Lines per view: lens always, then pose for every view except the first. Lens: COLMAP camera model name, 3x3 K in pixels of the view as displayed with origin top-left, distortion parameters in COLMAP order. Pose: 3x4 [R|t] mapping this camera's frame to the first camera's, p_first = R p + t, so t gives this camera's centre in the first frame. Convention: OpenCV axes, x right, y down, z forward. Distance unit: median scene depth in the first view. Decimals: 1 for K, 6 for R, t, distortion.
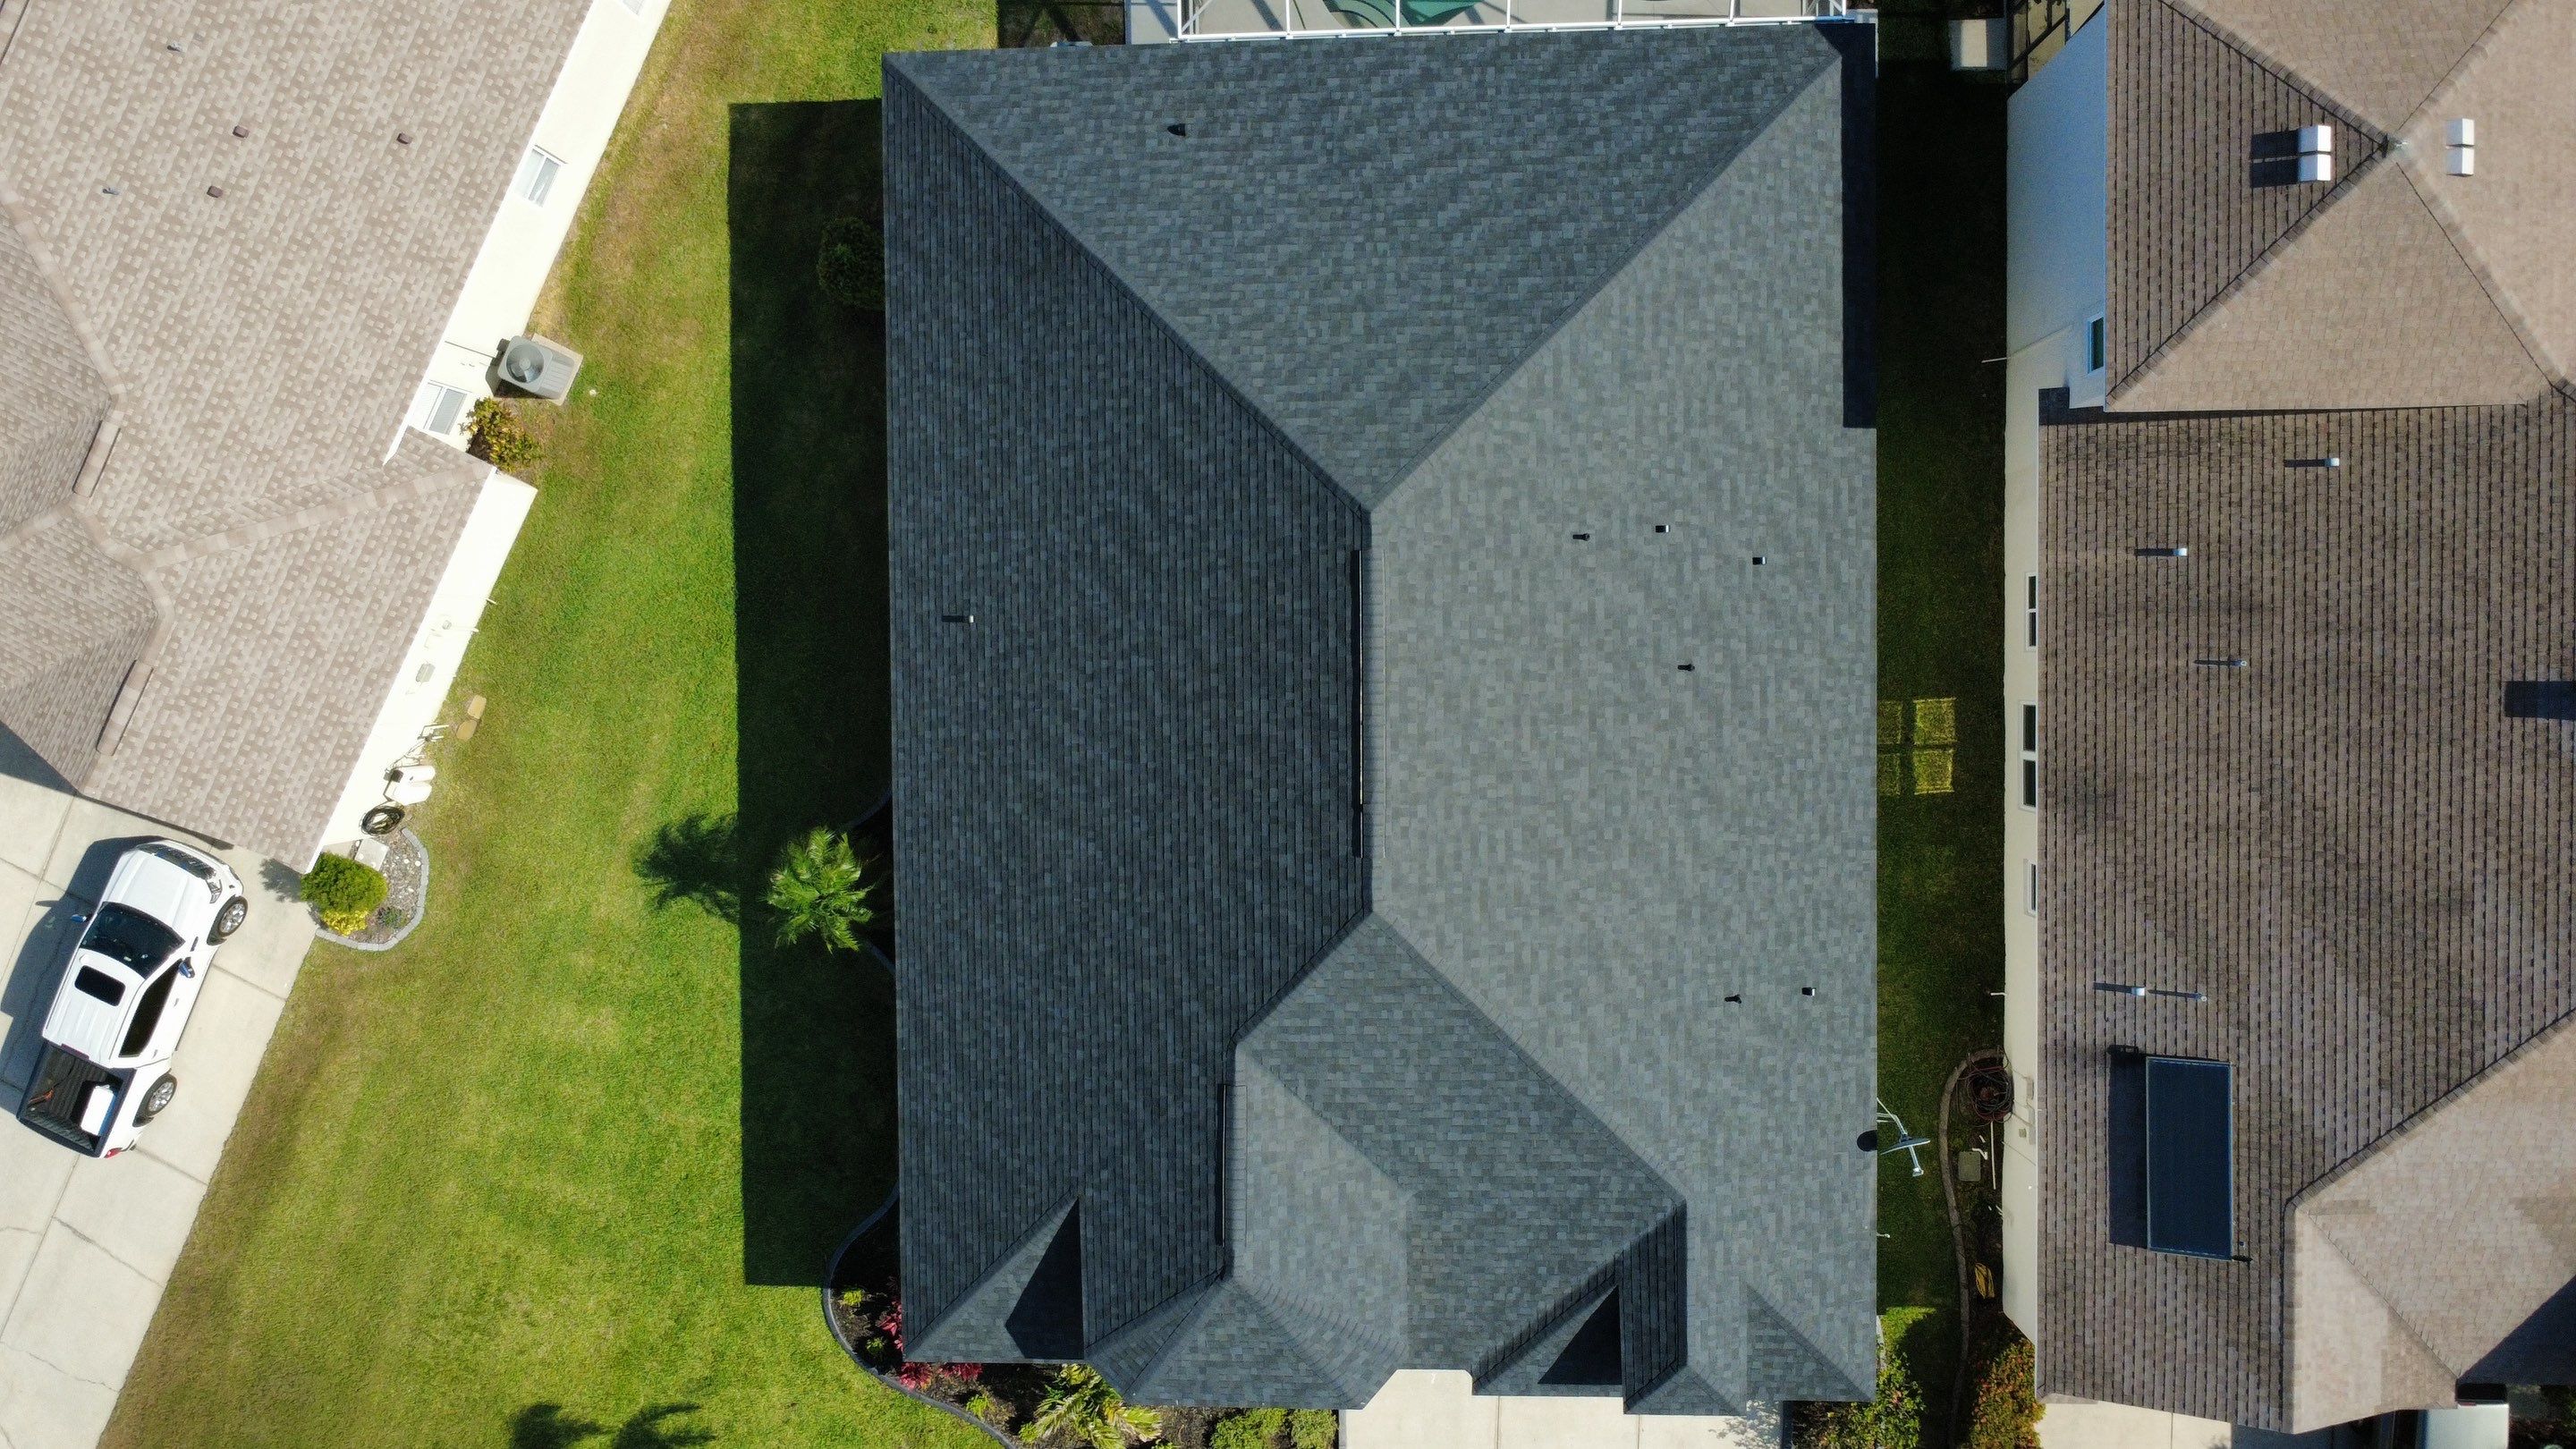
lens RADIAL K [[1870.7, 0, 1283.8], [0, 1870.7, 721.7], [0, 0, 1]] dist [-0.003747, 0.006541]
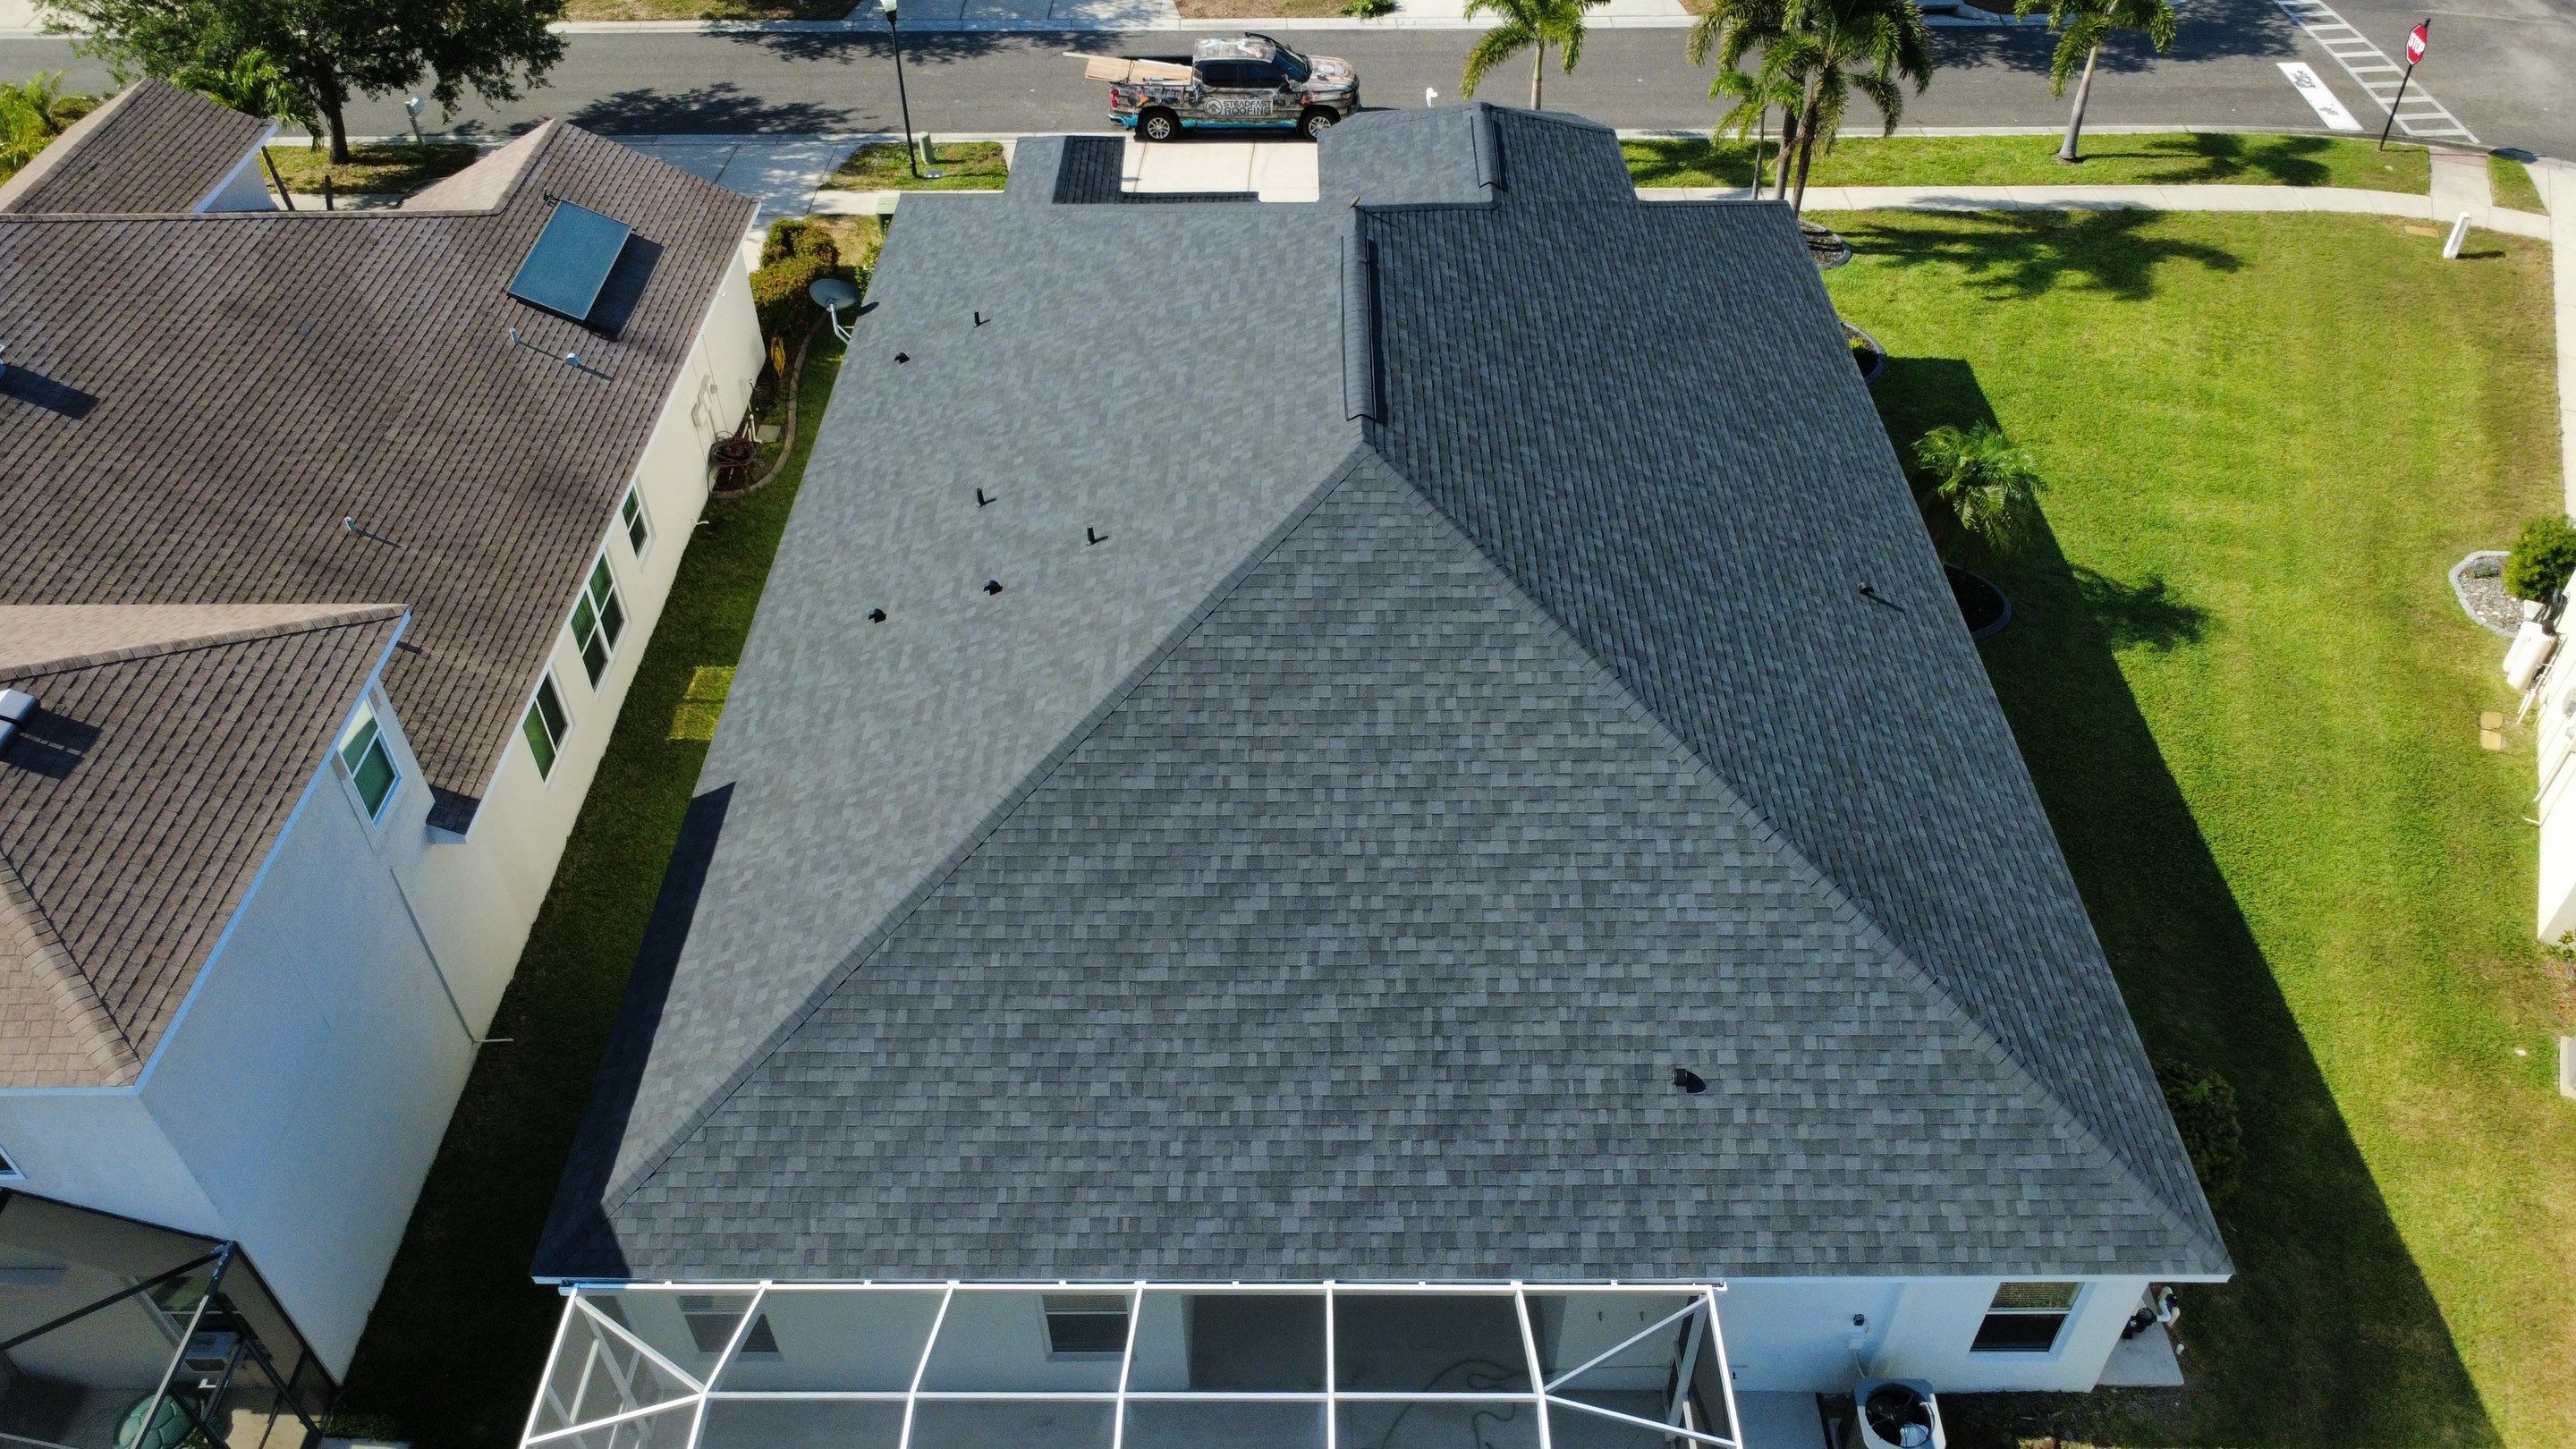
lens RADIAL K [[1870.7, 0, 1284.5], [0, 1870.7, 722.6], [0, 0, 1]] dist [-0.003747, 0.006541]
pose [[-0.997110, 0.043707, 0.062143, 0.032251], [0.014643, -0.692051, 0.721700, -0.687882], [0.074549, 0.720524, 0.689411, 0.488800]]
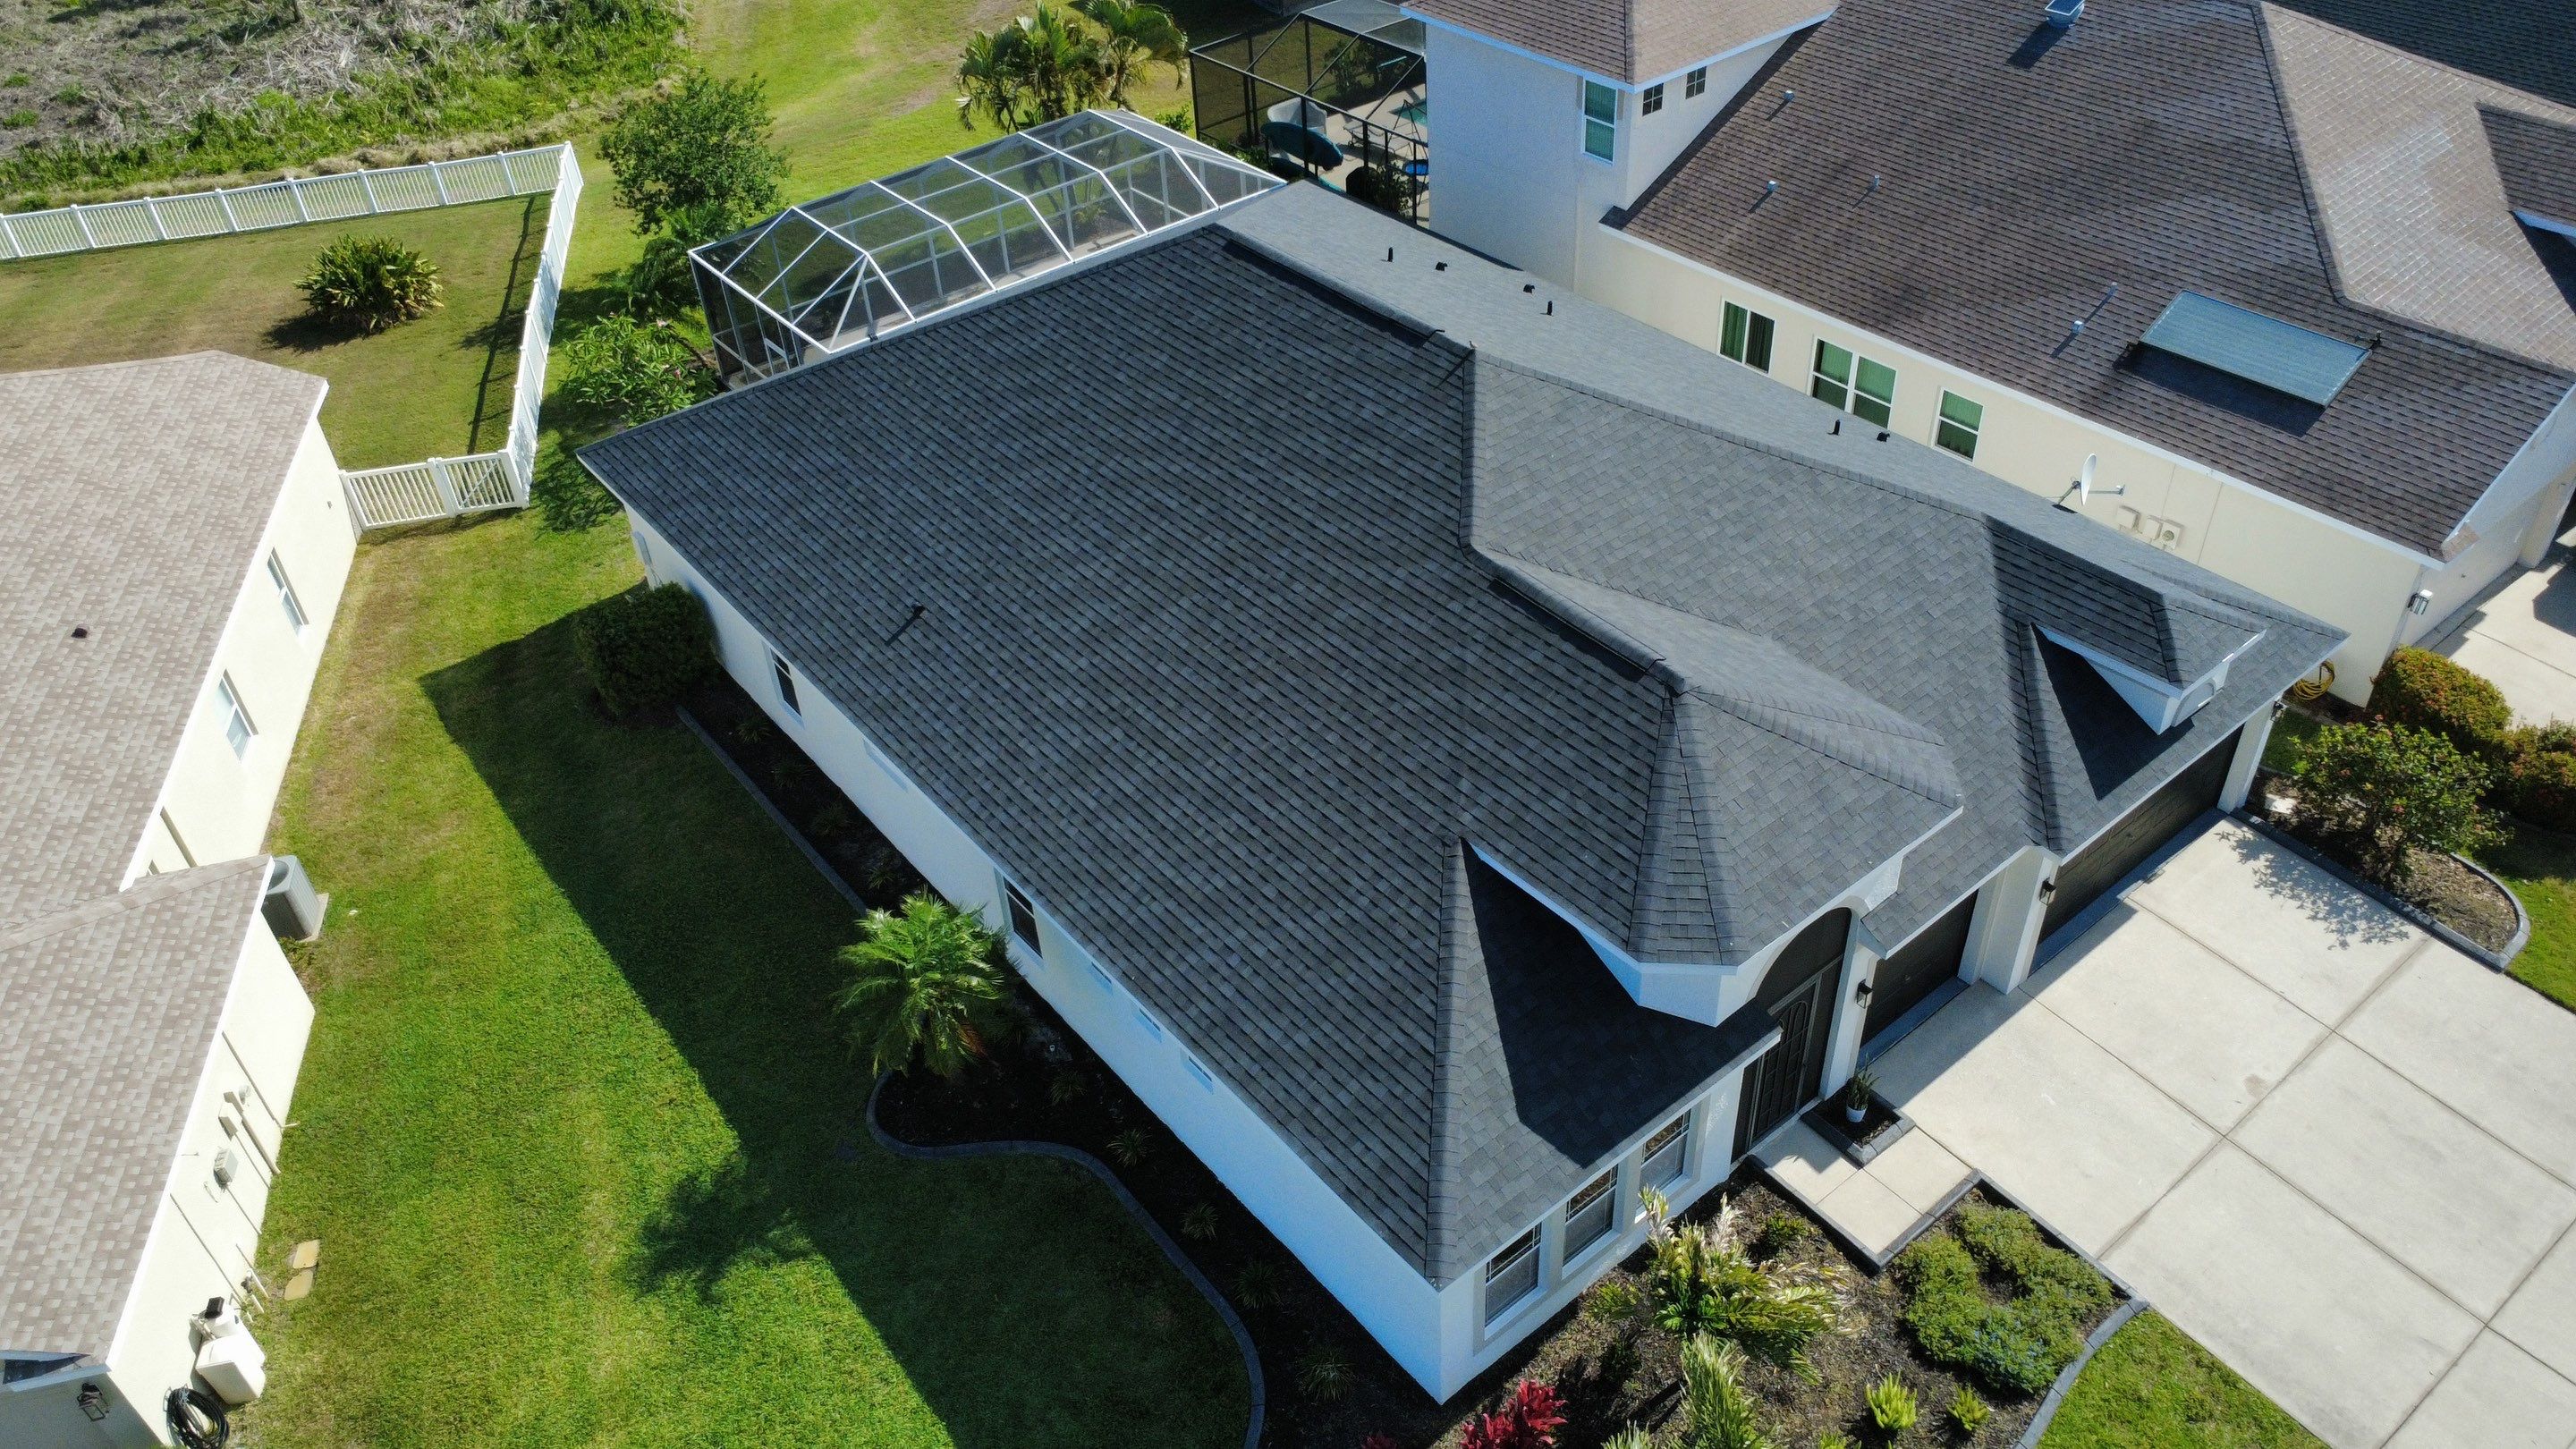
lens RADIAL K [[1870.7, 0, 1282.4], [0, 1870.7, 722.2], [0, 0, 1]] dist [-0.003747, 0.006541]
pose [[0.789462, -0.370337, 0.489490, -0.489655], [0.613253, 0.442273, -0.654458, 0.653783], [0.025882, 0.816851, 0.576268, 0.564670]]
